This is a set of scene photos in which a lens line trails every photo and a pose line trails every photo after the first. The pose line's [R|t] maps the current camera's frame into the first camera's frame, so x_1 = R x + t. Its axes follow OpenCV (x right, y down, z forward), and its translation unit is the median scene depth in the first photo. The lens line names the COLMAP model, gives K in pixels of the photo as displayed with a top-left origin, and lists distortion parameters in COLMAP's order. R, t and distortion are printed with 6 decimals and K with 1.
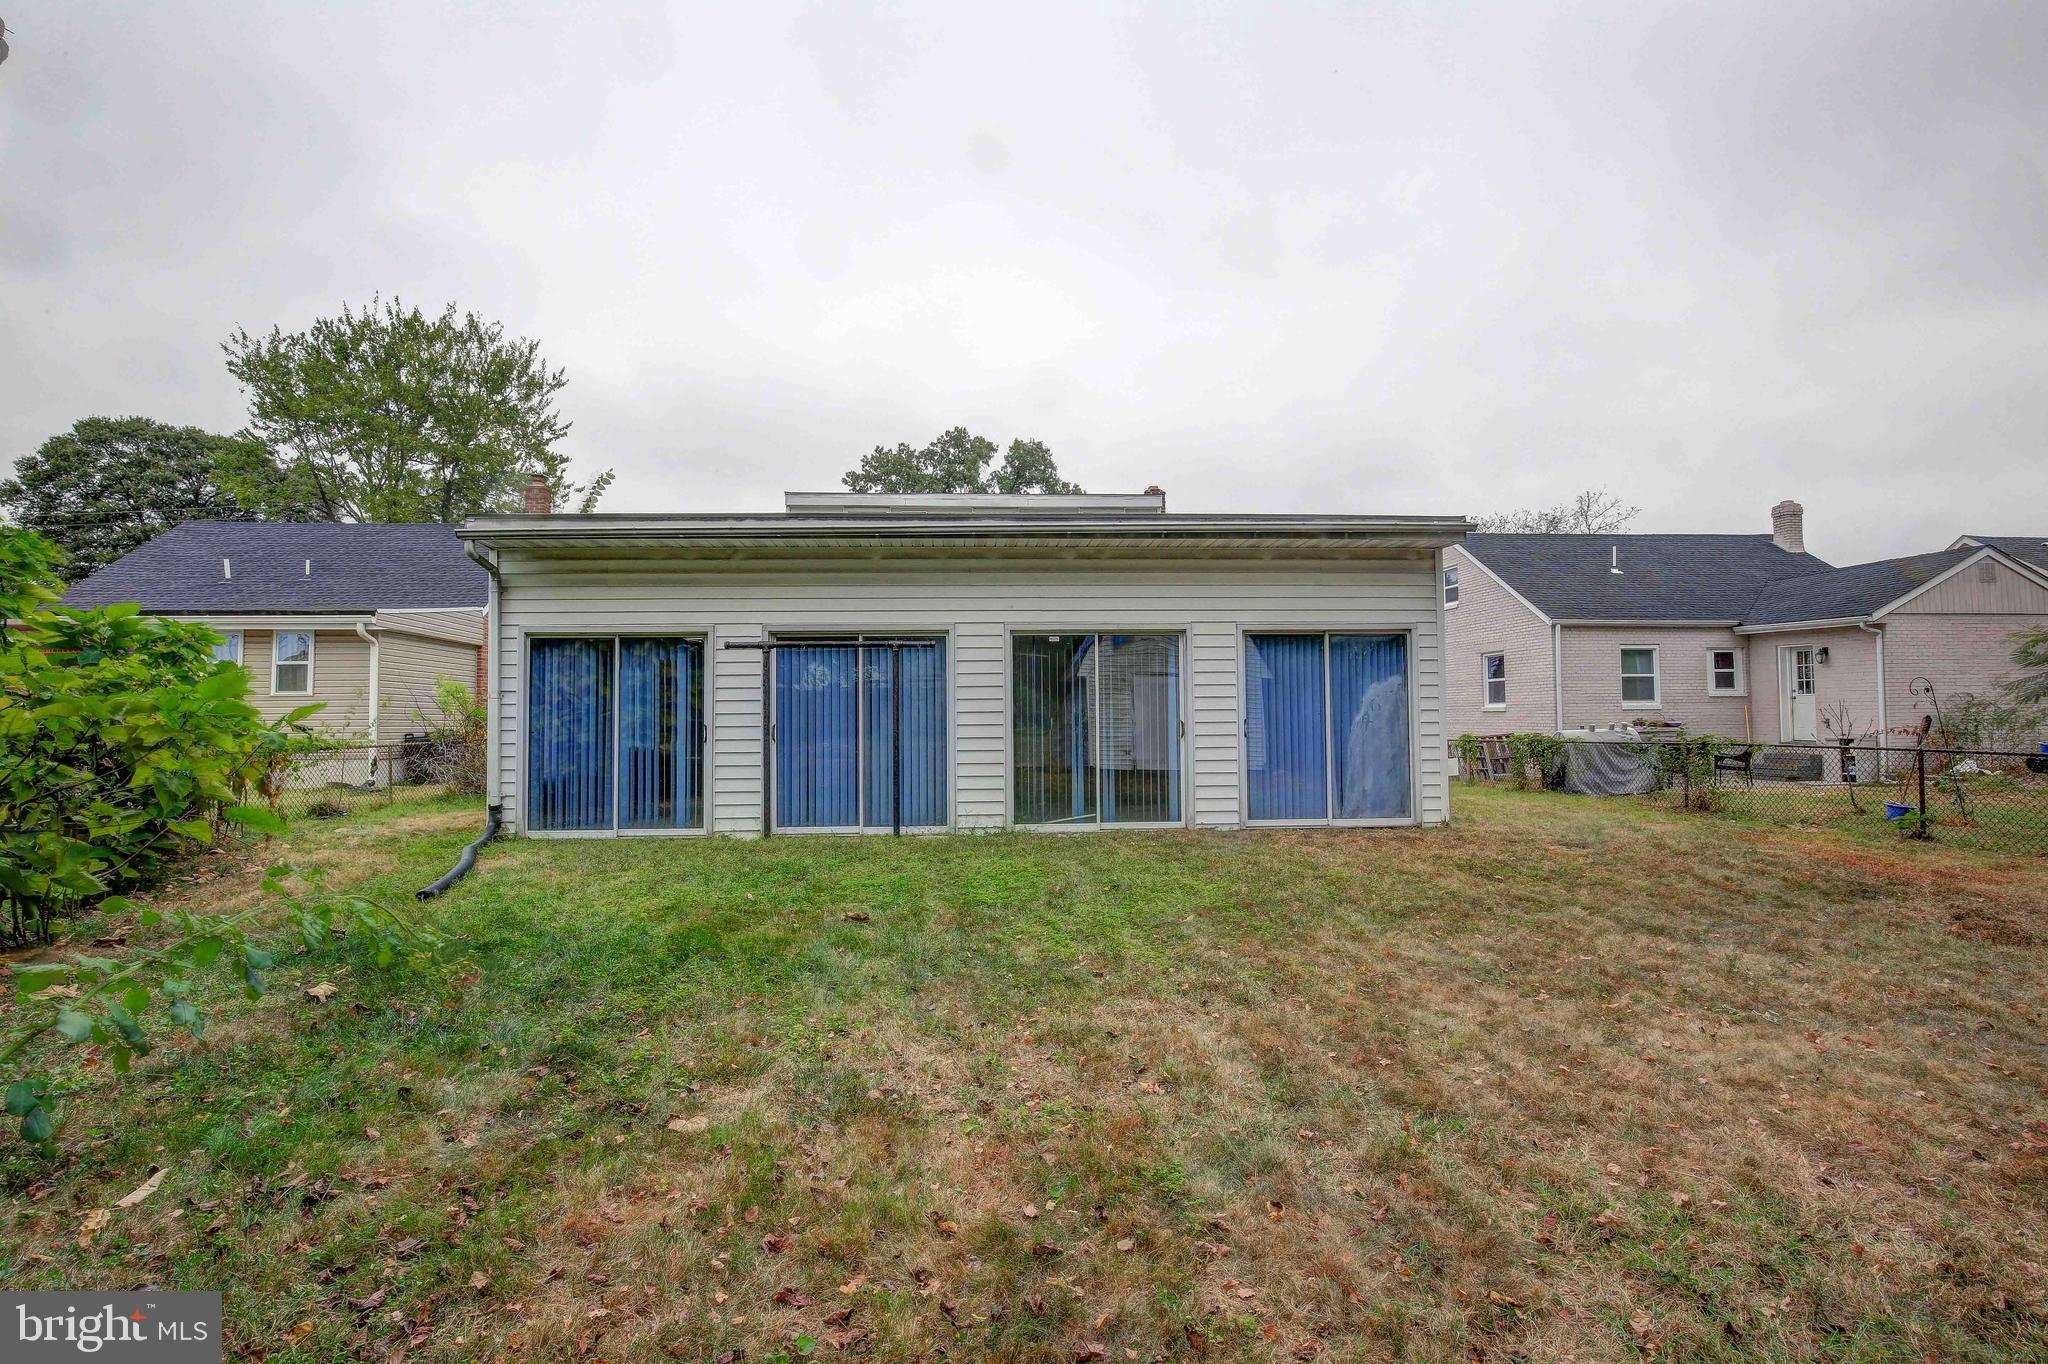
lens RADIAL K [[893.9, 0, 1010.7], [0, 893.9, 689.7], [0, 0, 1]] dist [-0.024967, -0.000161]
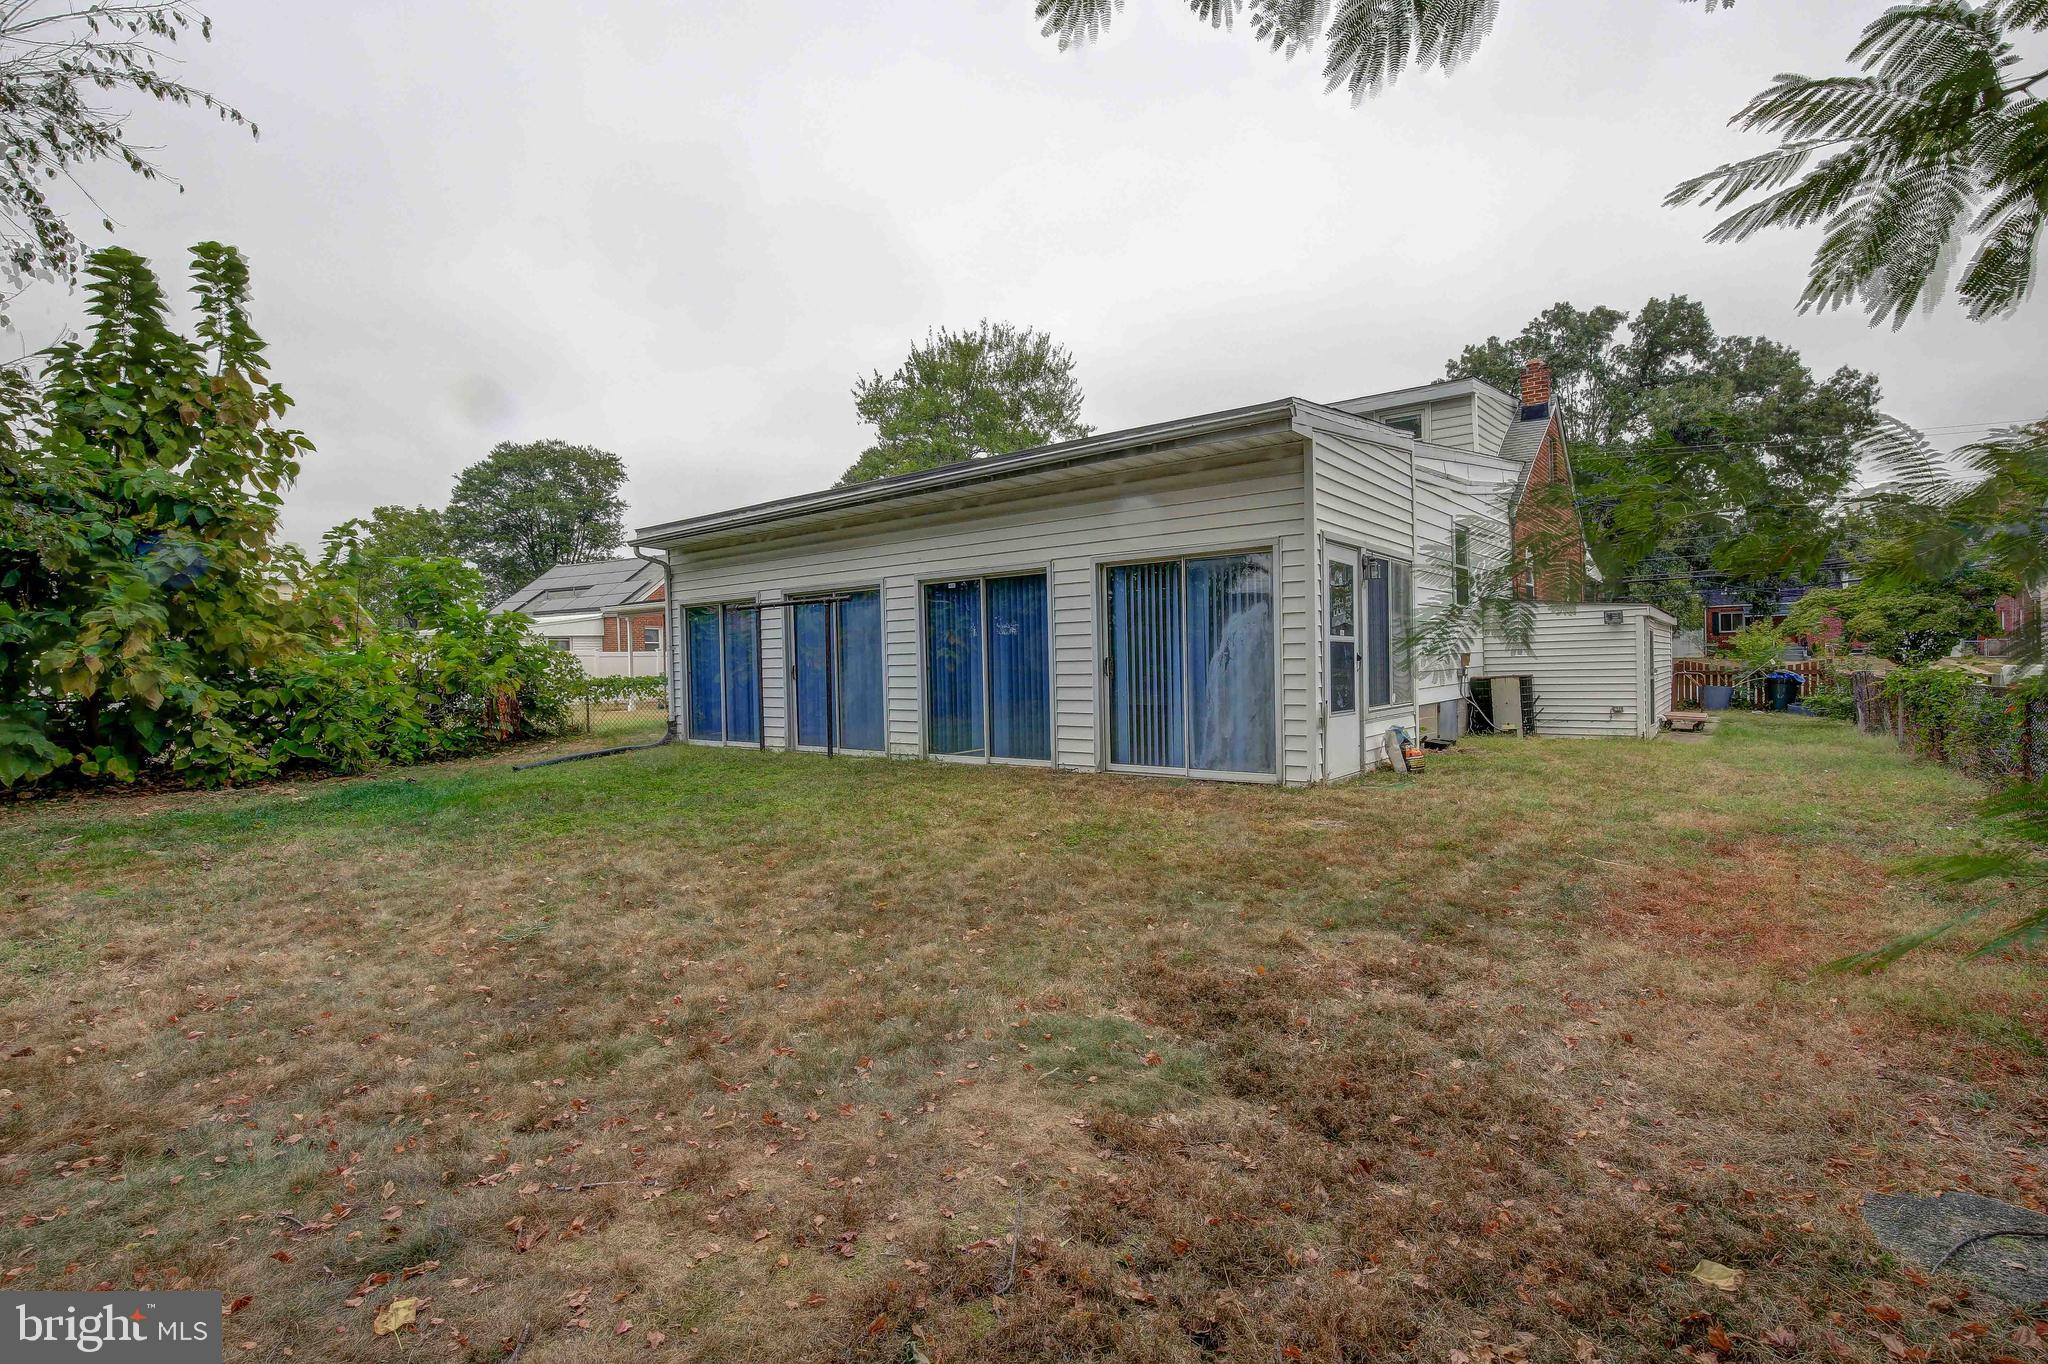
lens RADIAL K [[935.0, 0, 1024.7], [0, 935.0, 683.7], [0, 0, 1]] dist [-0.027477, 0.002654]
pose [[0.753563, 0.006674, -0.657342, 0.849450], [0.028642, 0.998666, 0.042974, 0.015847], [0.656752, -0.051211, 0.752366, 0.195942]]
